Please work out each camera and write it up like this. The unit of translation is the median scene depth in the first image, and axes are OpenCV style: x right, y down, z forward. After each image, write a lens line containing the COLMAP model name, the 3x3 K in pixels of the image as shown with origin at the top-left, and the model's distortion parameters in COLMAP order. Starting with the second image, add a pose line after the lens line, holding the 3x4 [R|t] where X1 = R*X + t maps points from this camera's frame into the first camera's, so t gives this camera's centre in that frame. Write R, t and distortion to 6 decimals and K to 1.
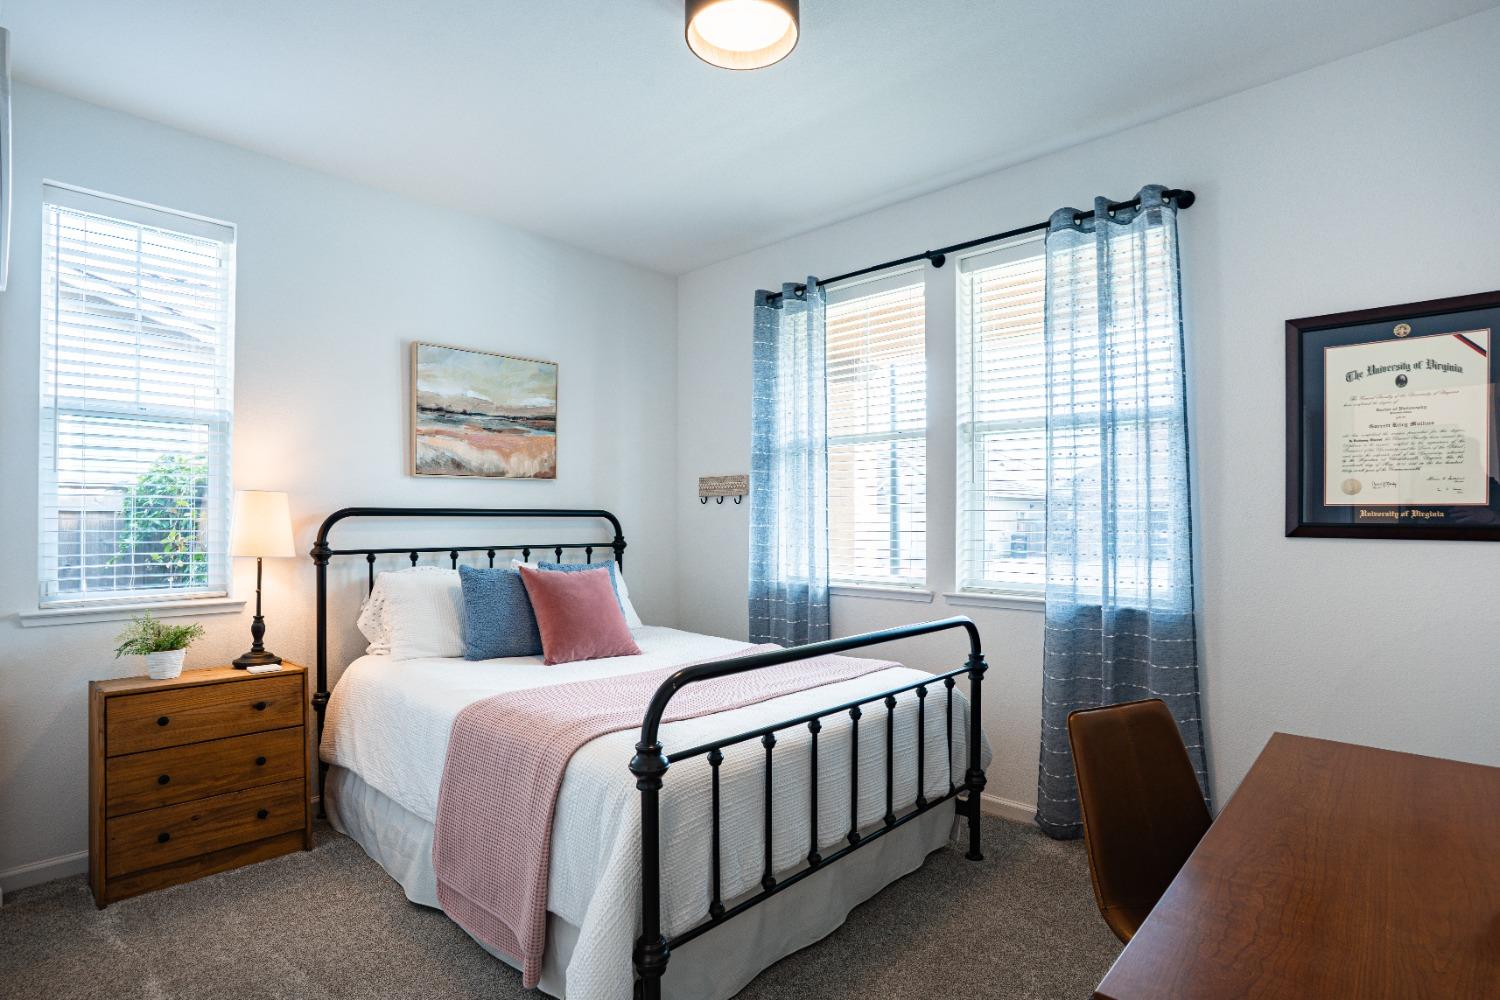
lens RADIAL K [[748.4, 0, 750.0], [0, 748.4, 500.0], [0, 0, 1]] dist [-0.095130, 0.054295]
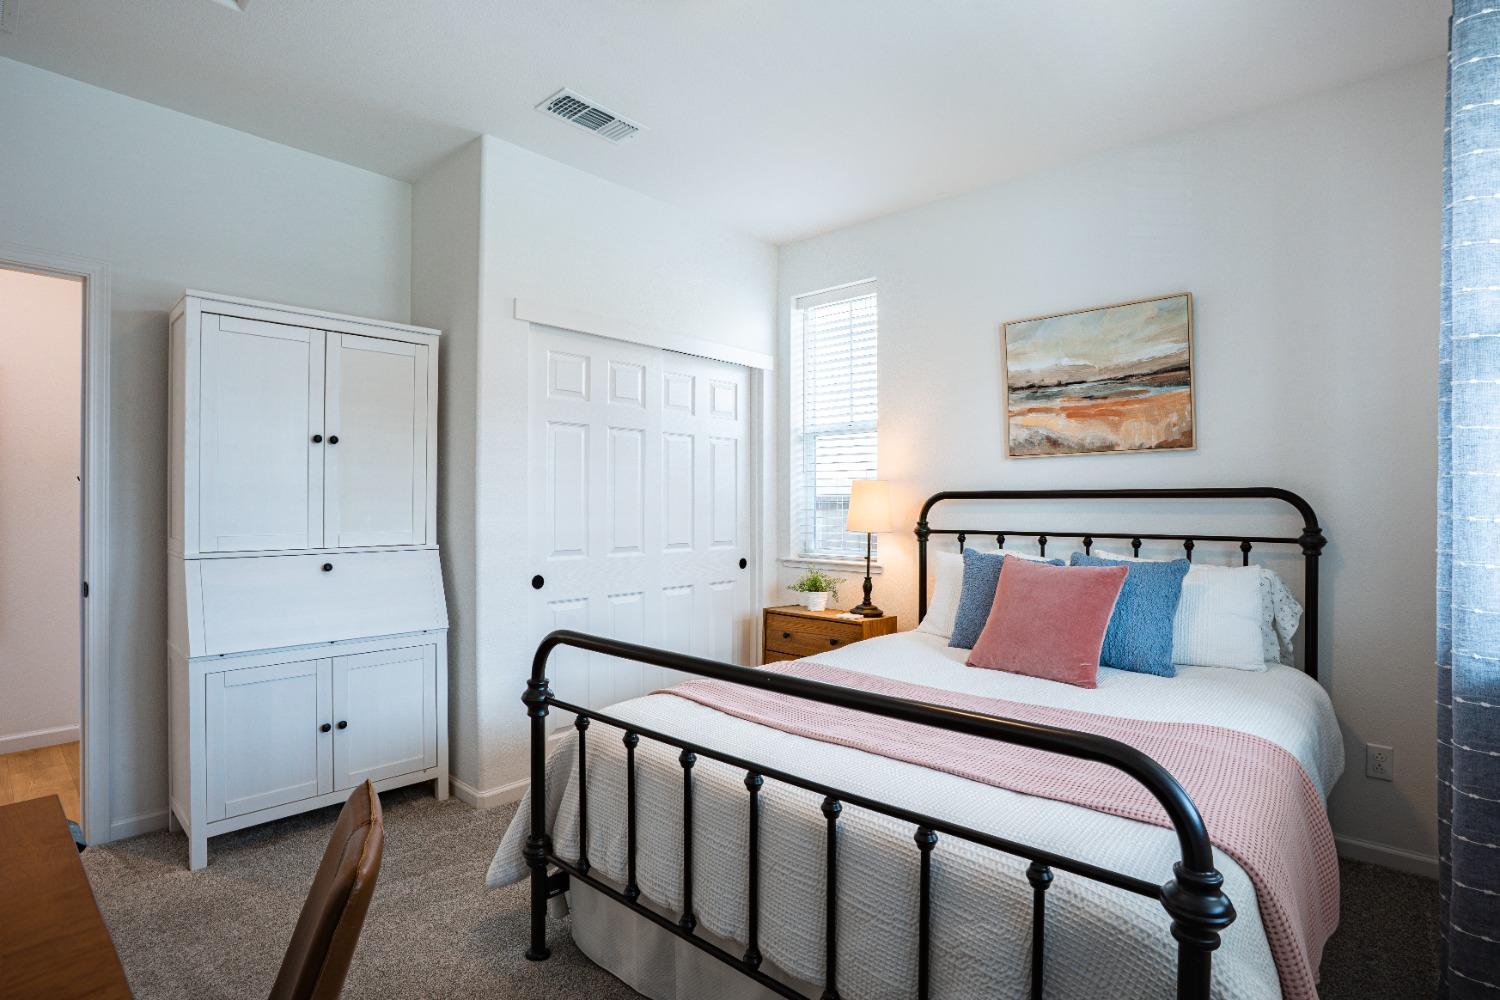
lens RADIAL K [[748.4, 0, 750.0], [0, 748.4, 500.0], [0, 0, 1]] dist [-0.095130, 0.054295]
pose [[0.023330, -0.004186, -0.999719, 0.511417], [0.025033, 0.999680, -0.003601, 0.017638], [0.999414, -0.024942, 0.023427, 0.602419]]
